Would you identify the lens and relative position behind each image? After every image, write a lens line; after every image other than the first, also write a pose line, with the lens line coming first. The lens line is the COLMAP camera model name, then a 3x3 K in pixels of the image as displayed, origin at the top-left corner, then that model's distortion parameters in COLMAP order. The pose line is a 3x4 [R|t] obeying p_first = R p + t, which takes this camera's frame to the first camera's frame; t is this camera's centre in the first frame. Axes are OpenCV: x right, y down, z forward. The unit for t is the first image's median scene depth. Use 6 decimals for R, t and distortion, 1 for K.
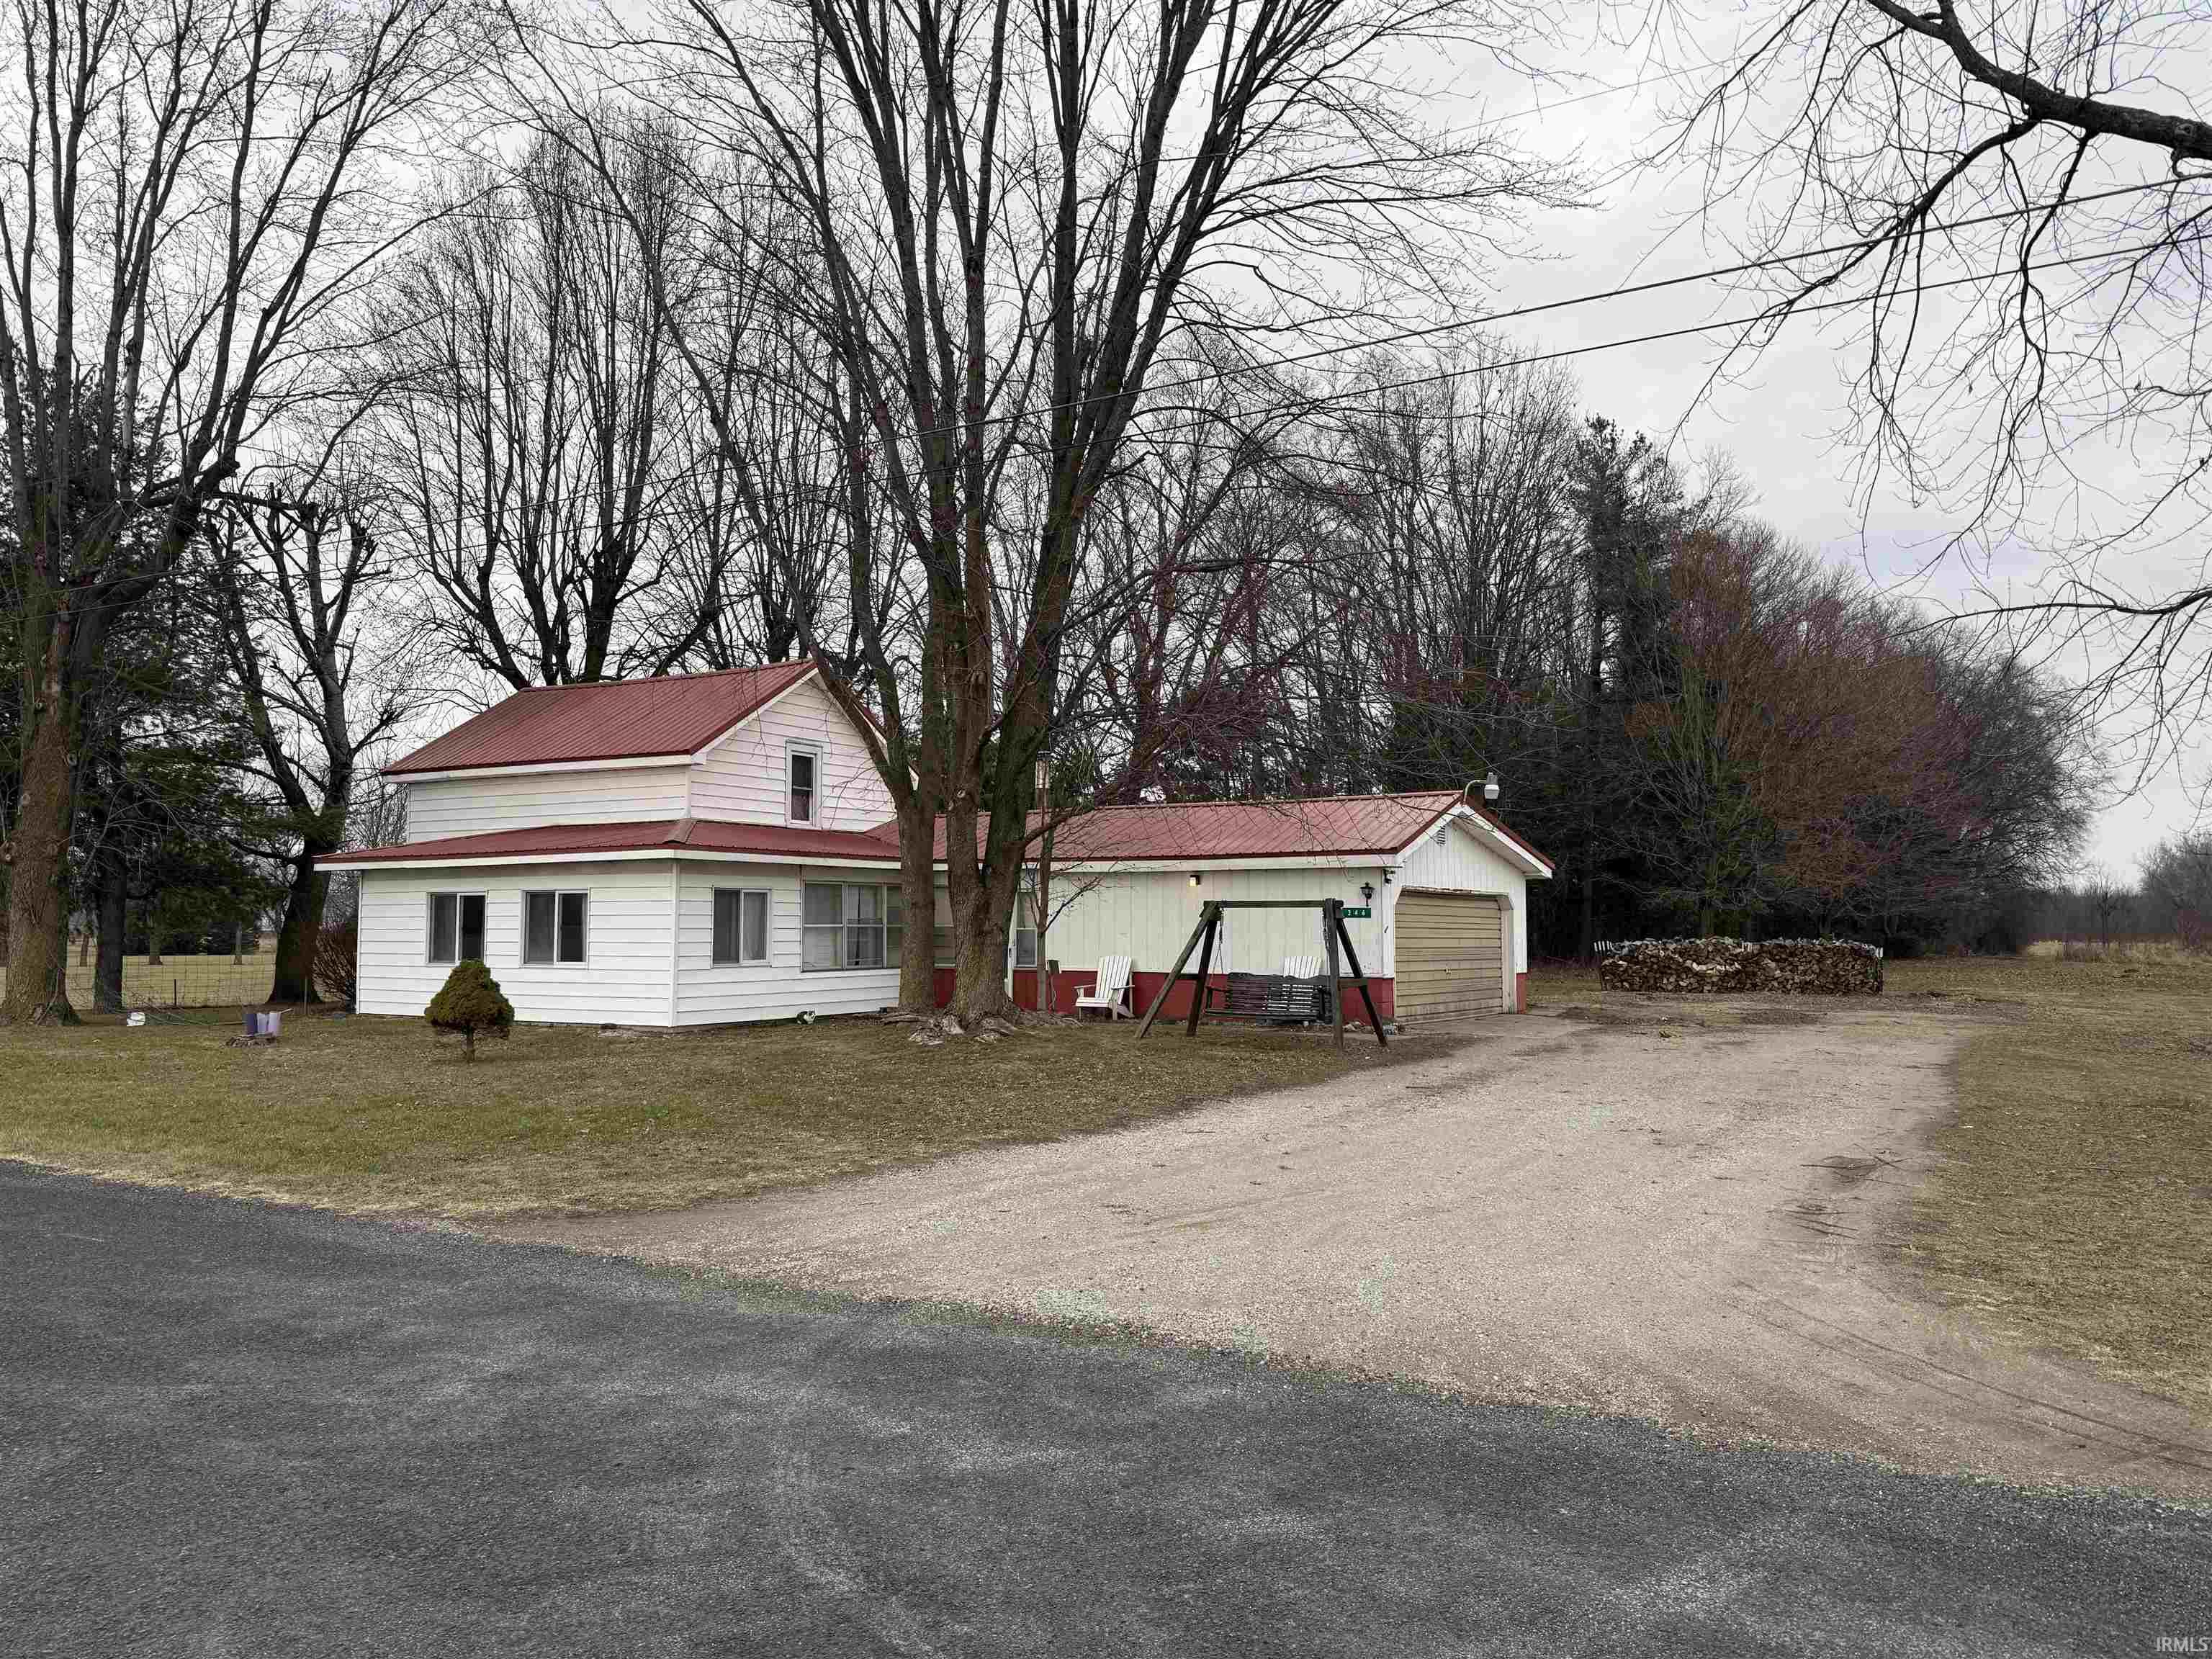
lens RADIAL K [[1558.2, 0, 1106.7], [0, 1558.2, 832.9], [0, 0, 1]] dist [0.003738, -0.027505]
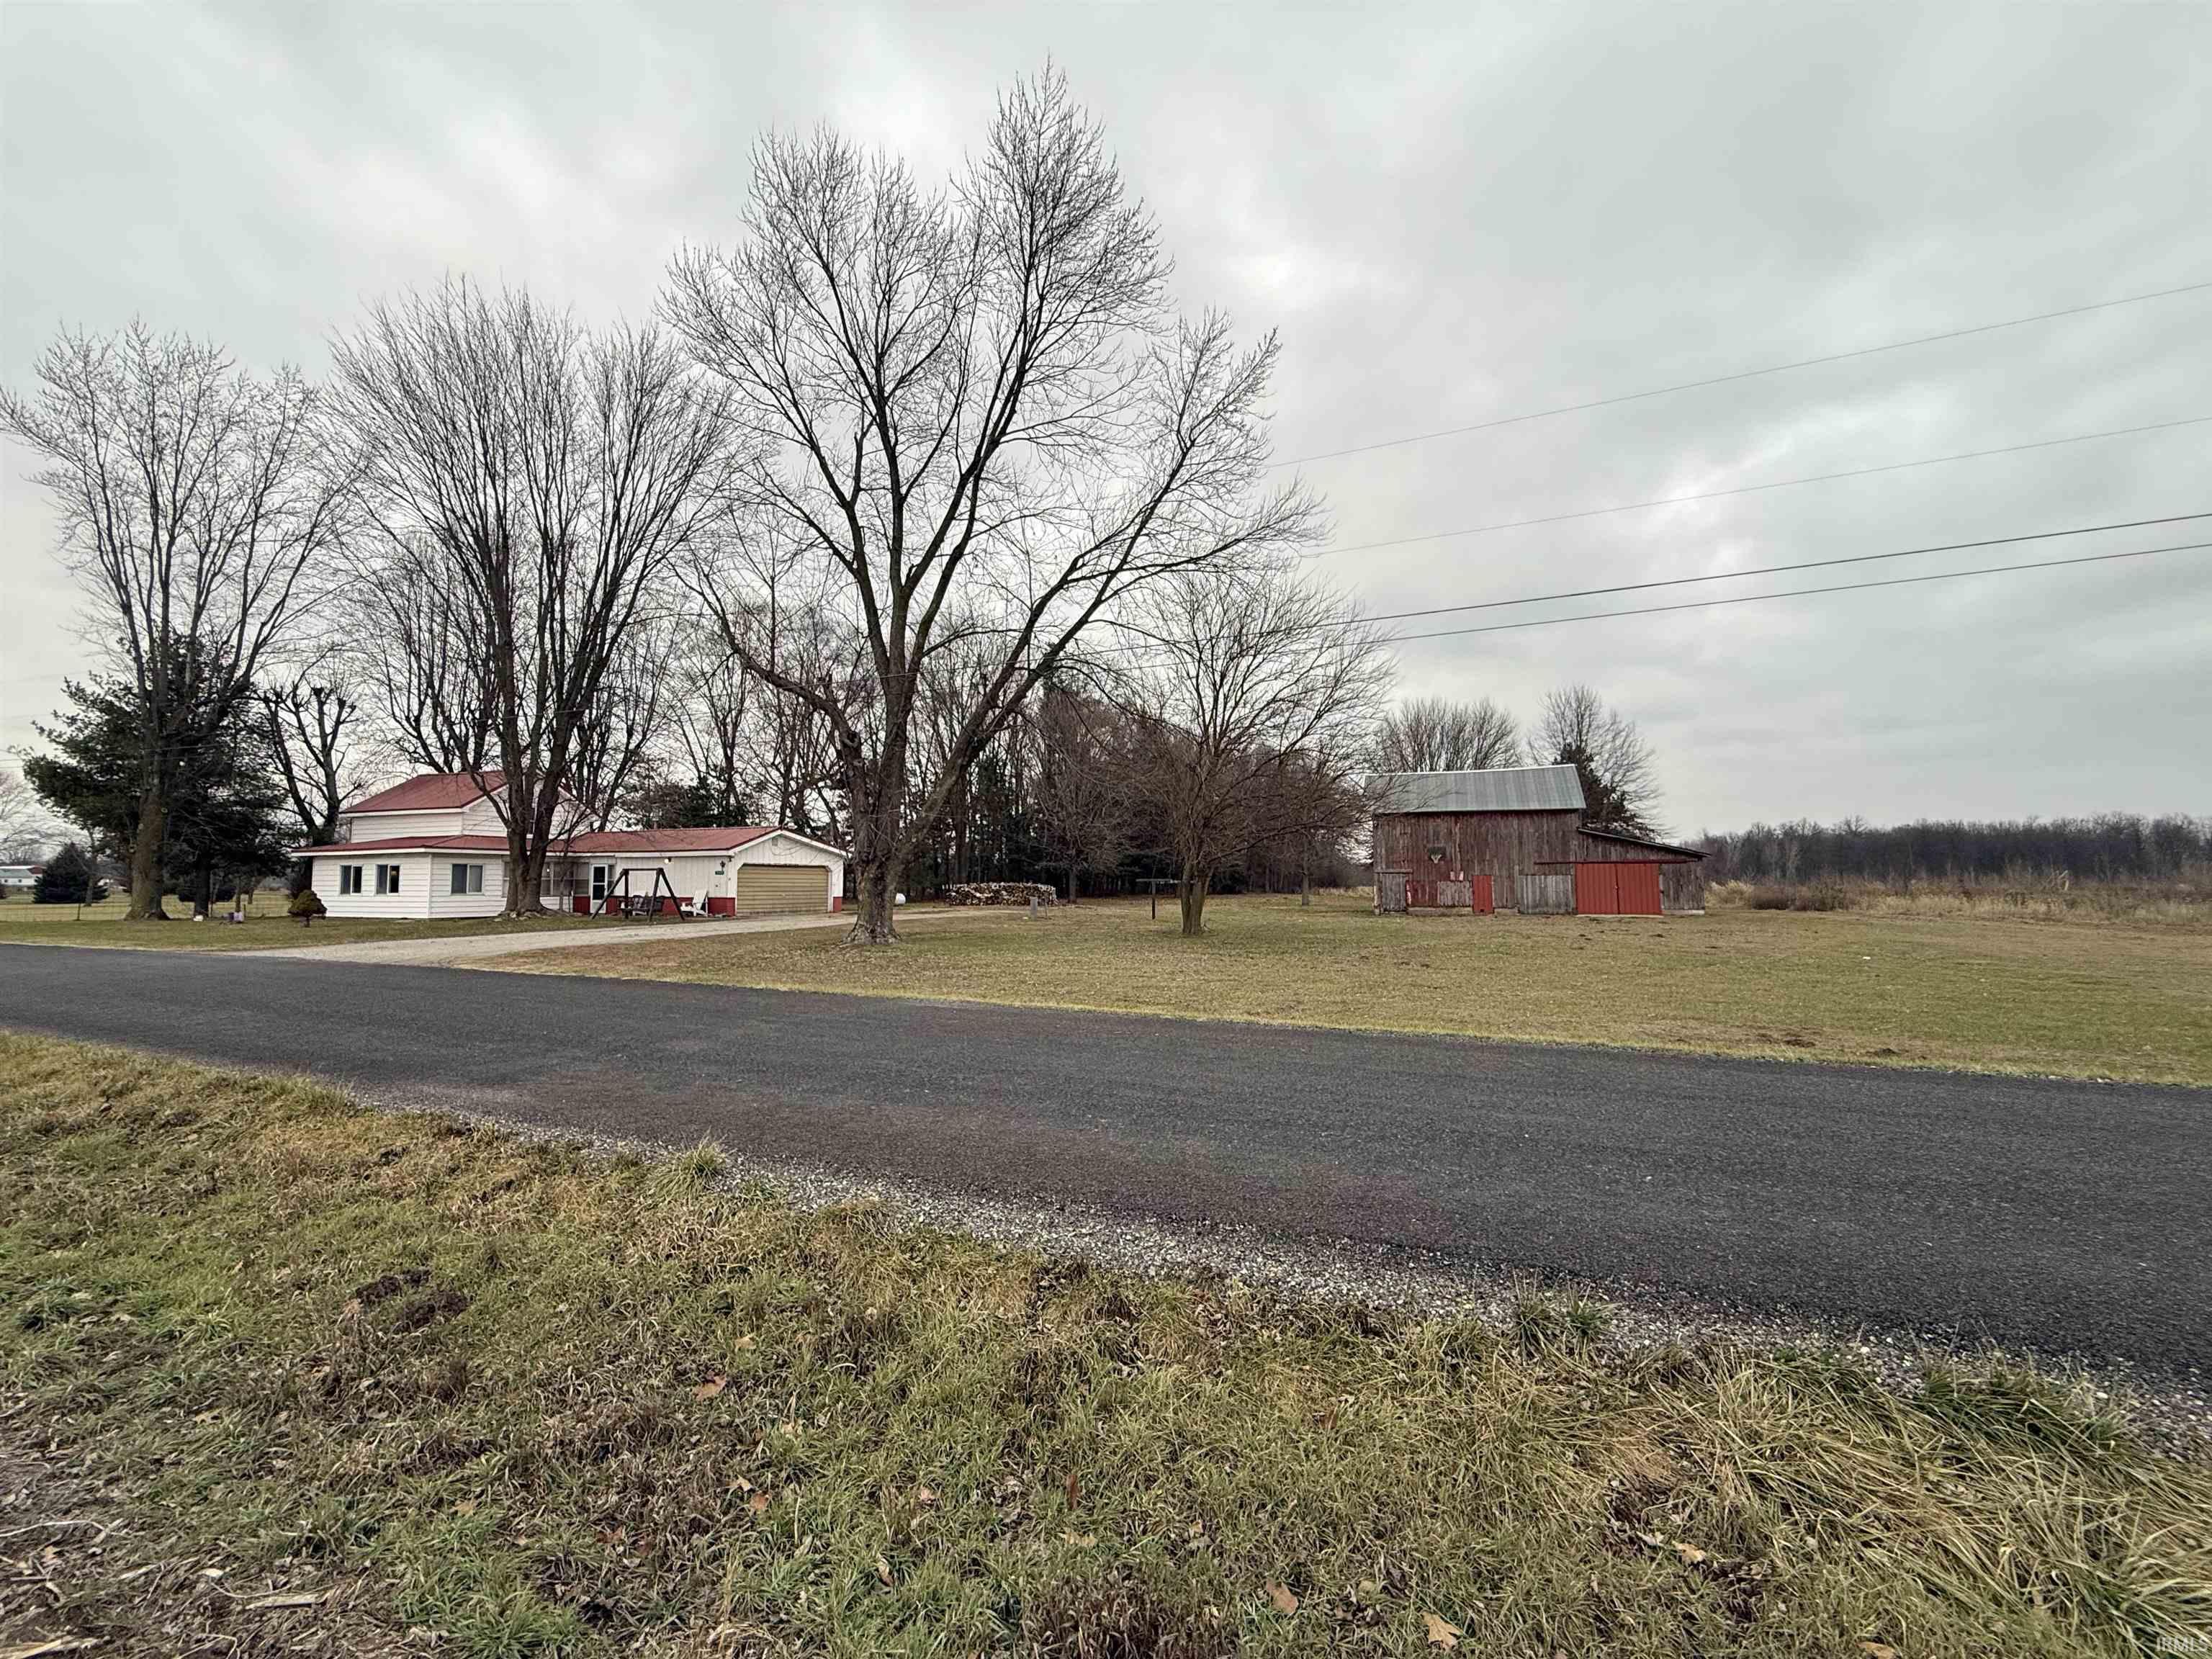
lens RADIAL K [[894.0, 0, 1103.2], [0, 894.0, 815.6], [0, 0, 1]] dist [-0.000338, -0.000097]
pose [[0.991335, 0.007396, 0.131153, 0.440713], [-0.006227, 0.999937, -0.009319, -0.025969], [-0.131214, 0.008422, 0.991318, -0.418302]]
